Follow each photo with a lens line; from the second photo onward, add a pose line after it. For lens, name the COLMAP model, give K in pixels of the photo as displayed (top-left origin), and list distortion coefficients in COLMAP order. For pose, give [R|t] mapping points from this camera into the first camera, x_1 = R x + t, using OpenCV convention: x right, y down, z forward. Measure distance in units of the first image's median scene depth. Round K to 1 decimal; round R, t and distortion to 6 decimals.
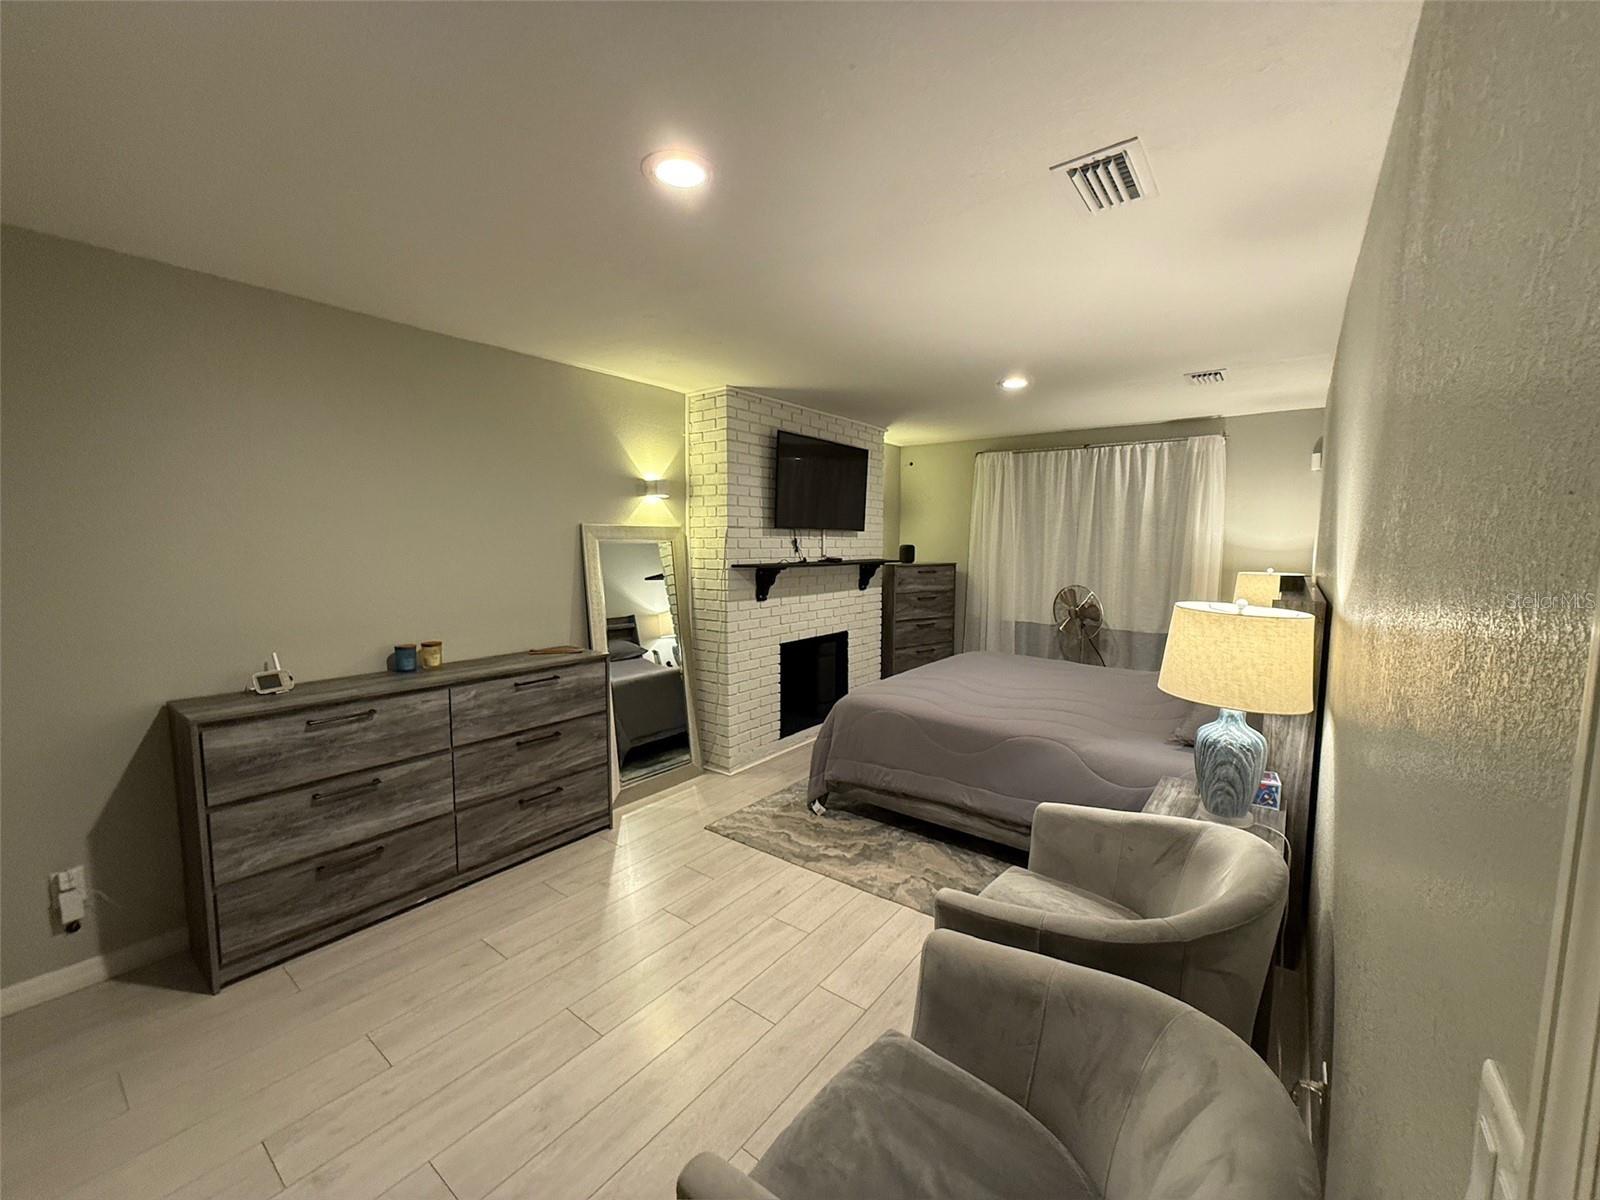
lens RADIAL K [[639.5, 0, 800.5], [0, 639.5, 602.4], [0, 0, 1]] dist [0.001637, -0.000298]
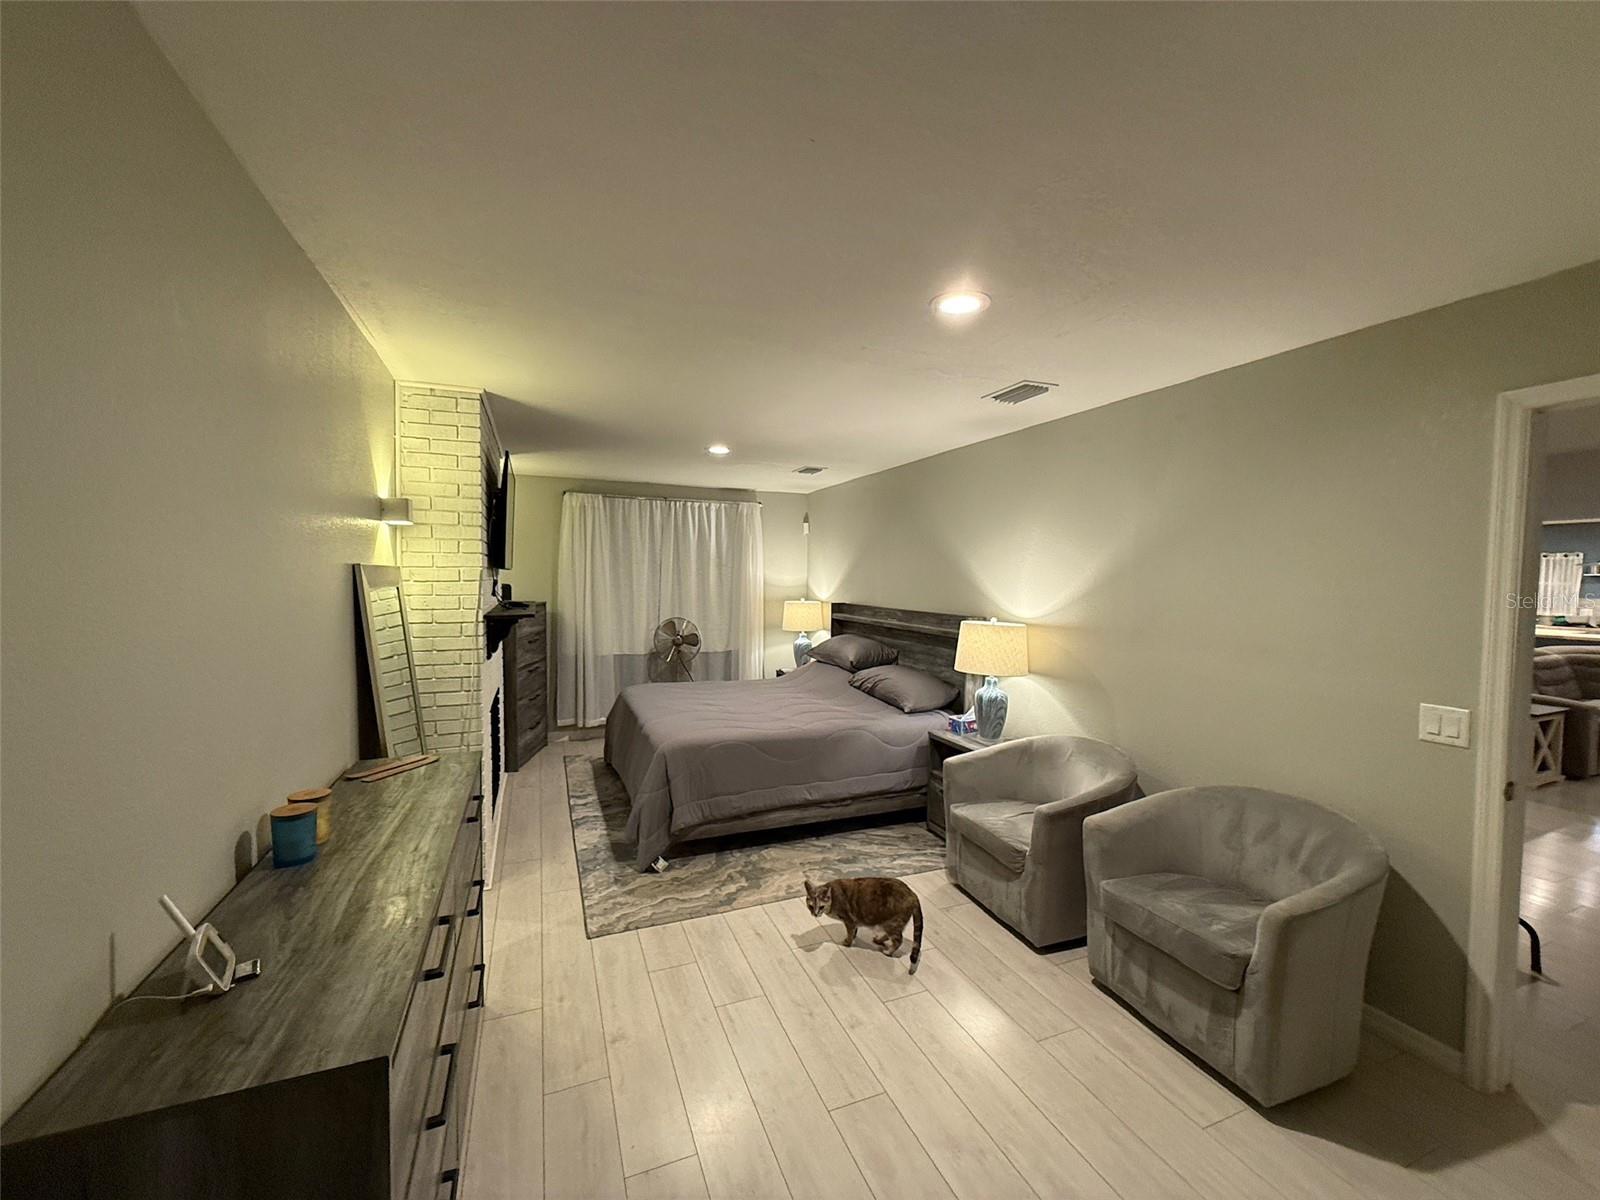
lens RADIAL K [[639.5, 0, 800.5], [0, 639.5, 602.4], [0, 0, 1]] dist [0.001637, -0.000298]
pose [[0.505987, -0.036543, 0.861766, -0.601544], [0.075673, 0.997130, -0.002148, -0.045070], [-0.859215, 0.066299, 0.507301, 0.277875]]
